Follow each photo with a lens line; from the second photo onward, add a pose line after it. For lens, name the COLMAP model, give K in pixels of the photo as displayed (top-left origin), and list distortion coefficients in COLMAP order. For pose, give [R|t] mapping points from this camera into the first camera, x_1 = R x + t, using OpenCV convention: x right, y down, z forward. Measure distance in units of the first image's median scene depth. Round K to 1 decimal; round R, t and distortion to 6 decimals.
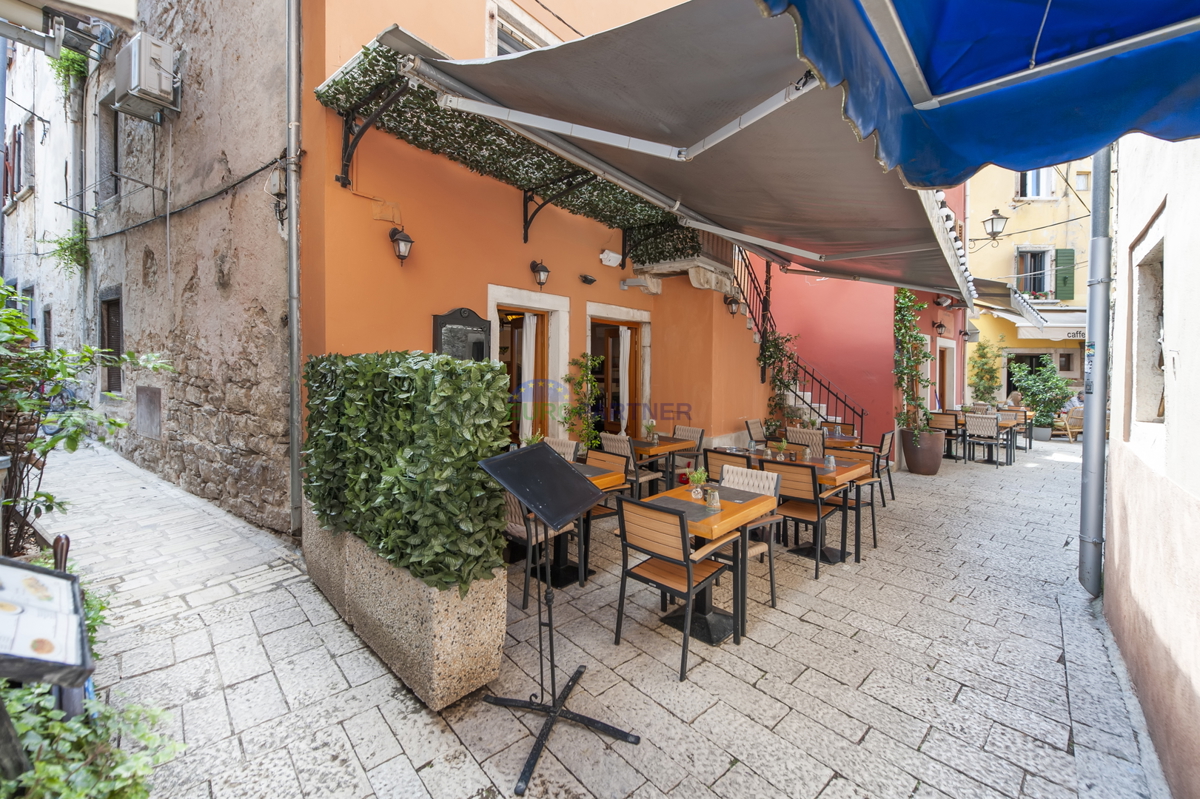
lens RADIAL K [[451.4, 0, 596.4], [0, 451.4, 373.5], [0, 0, 1]] dist [-0.000078, 0.000002]
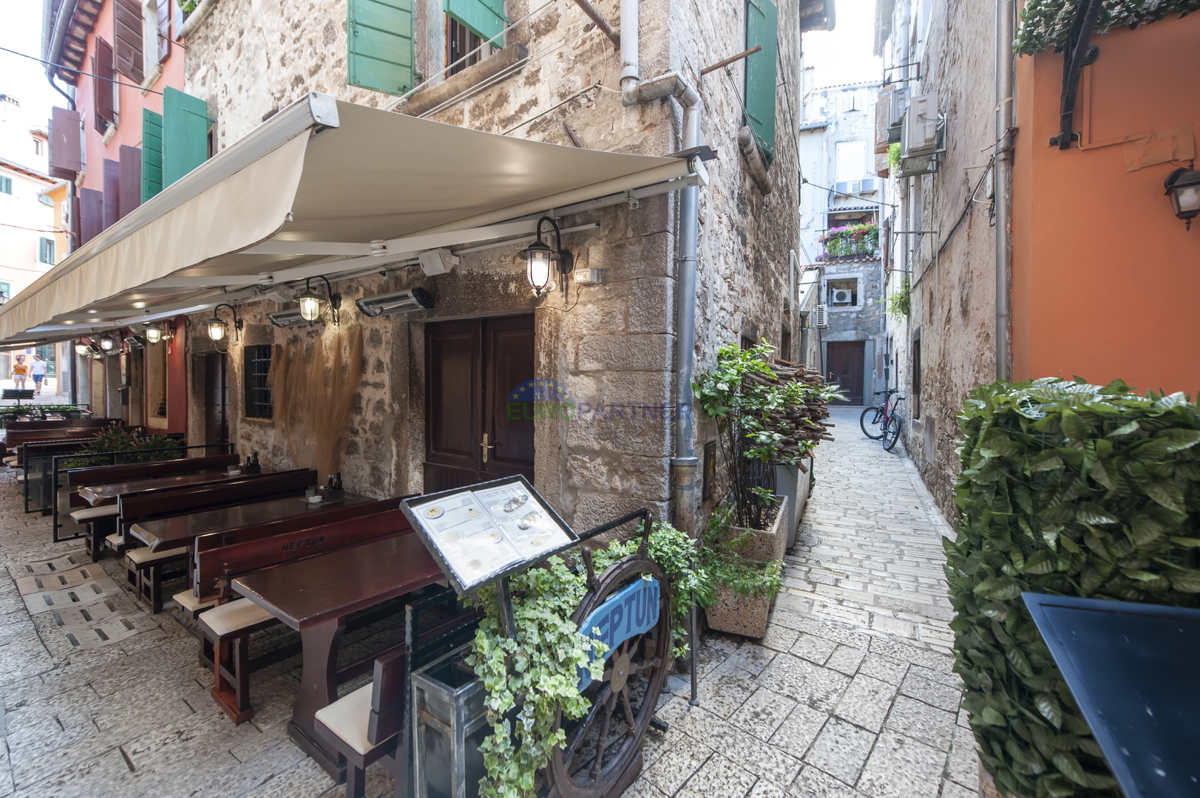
lens RADIAL K [[466.9, 0, 600.0], [0, 466.9, 399.0], [0, 0, 1]] dist [0.000805, -0.000023]
pose [[0.110295, 0.009308, -0.993855, 0.103986], [-0.021386, 0.999747, 0.006989, -0.009765], [0.993669, 0.020484, 0.110466, 0.220346]]
